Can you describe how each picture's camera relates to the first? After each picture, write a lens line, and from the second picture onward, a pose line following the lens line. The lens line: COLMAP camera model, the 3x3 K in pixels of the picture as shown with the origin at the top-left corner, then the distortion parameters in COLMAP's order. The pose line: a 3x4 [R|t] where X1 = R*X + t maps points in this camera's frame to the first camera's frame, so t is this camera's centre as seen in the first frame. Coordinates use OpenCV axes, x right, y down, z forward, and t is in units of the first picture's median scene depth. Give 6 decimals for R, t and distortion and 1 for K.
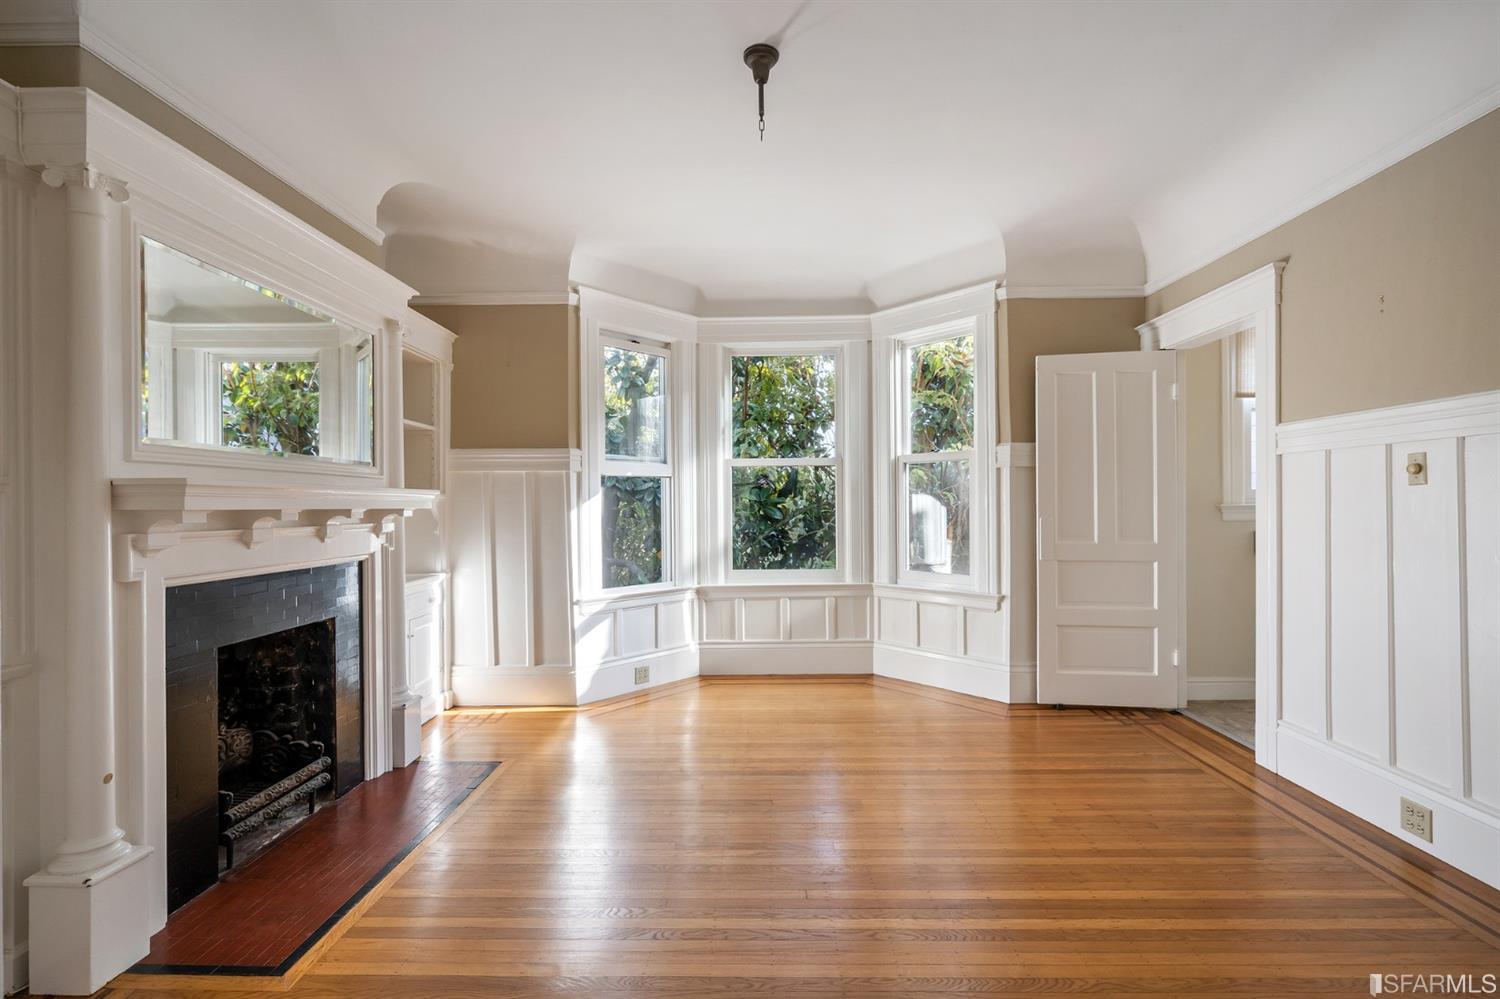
lens RADIAL K [[696.4, 0, 751.8], [0, 696.4, 507.8], [0, 0, 1]] dist [0.015701, 0.002145]
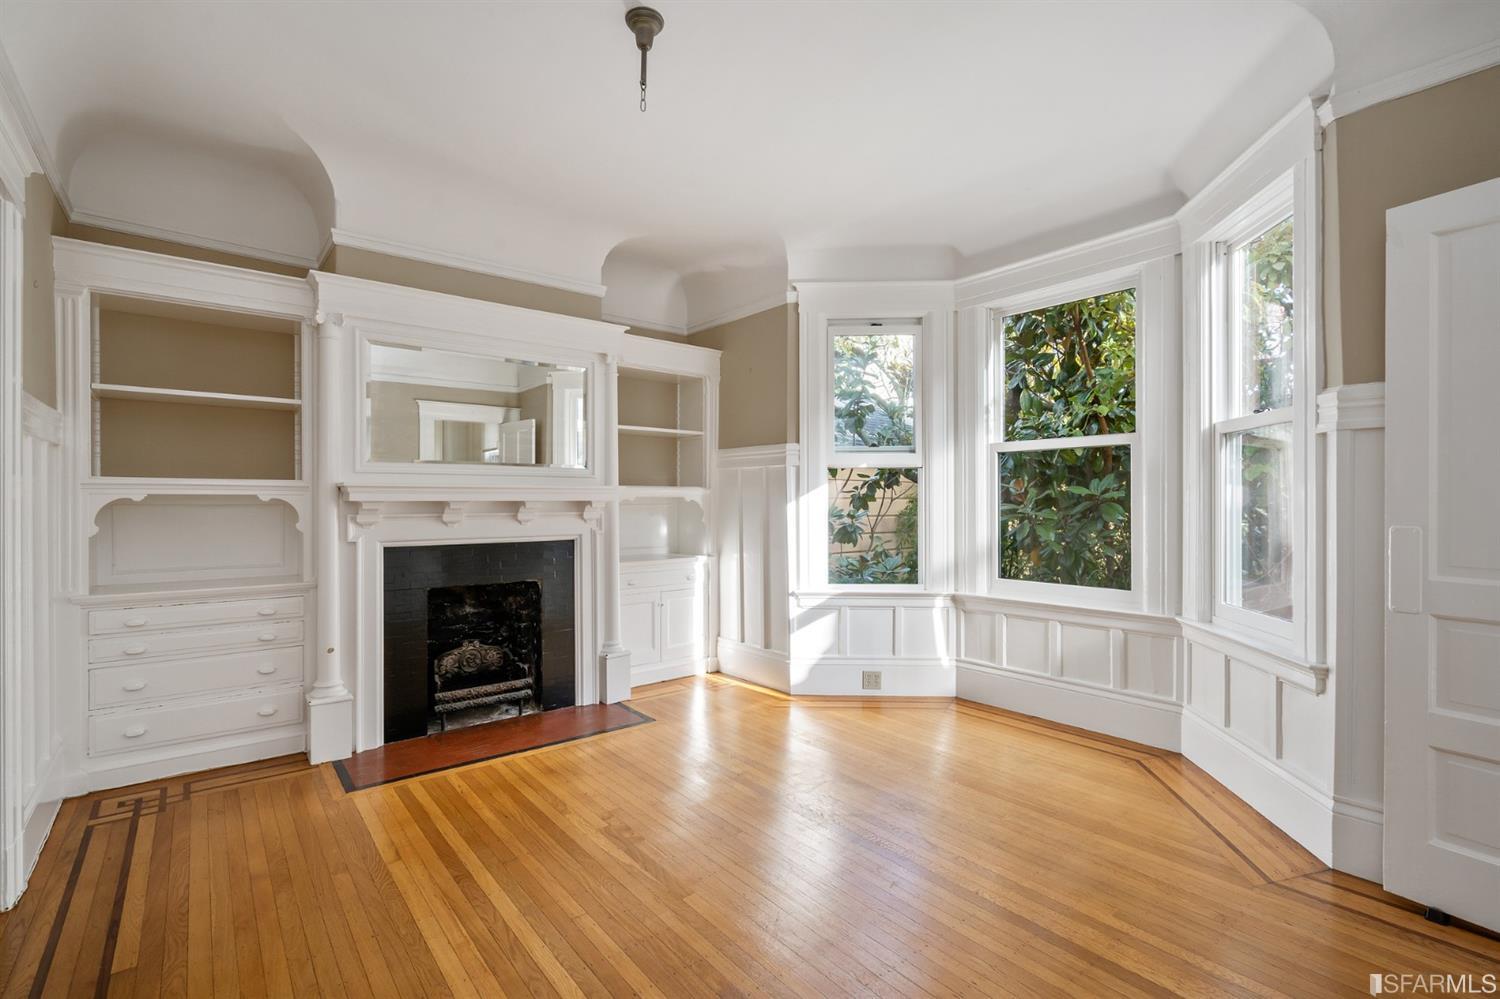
lens RADIAL K [[696.4, 0, 752.9], [0, 696.4, 502.7], [0, 0, 1]] dist [0.015701, 0.002145]
pose [[0.639657, 0.008250, -0.768616, 0.492098], [-0.005328, 0.999966, 0.006300, -0.003840], [0.768642, 0.000065, 0.639679, 0.299674]]
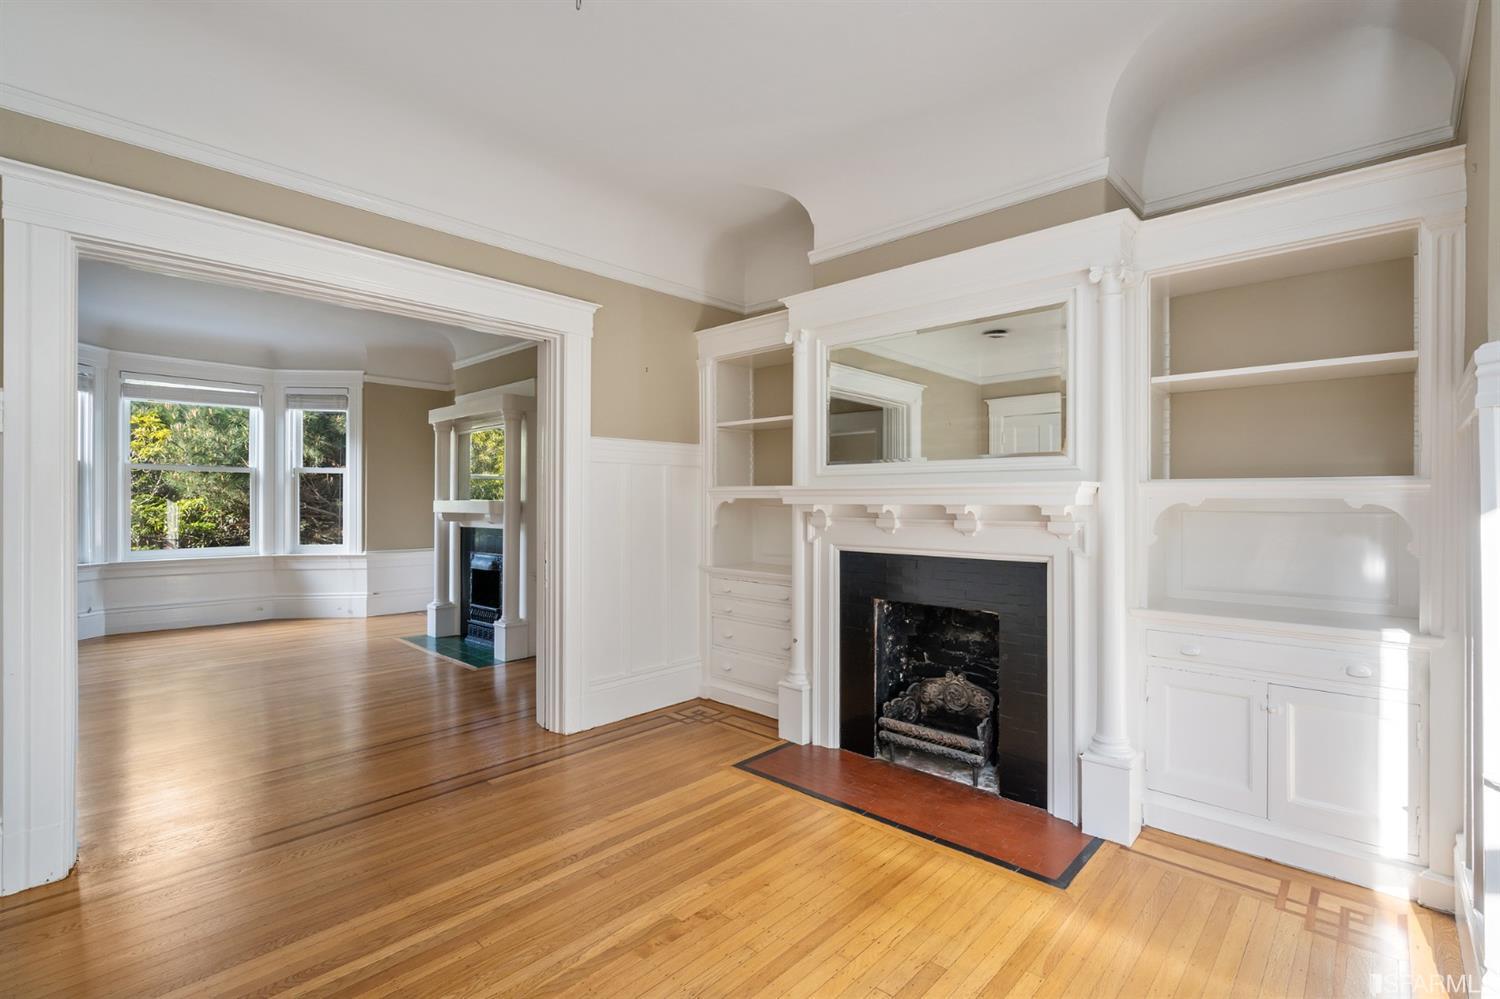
lens RADIAL K [[696.4, 0, 747.9], [0, 696.4, 503.2], [0, 0, 1]] dist [0.015701, 0.002145]
pose [[-0.677966, 0.003106, -0.735087, 0.258721], [-0.001485, 0.999983, 0.005596, -0.003482], [0.735092, 0.004886, -0.677950, 0.959216]]
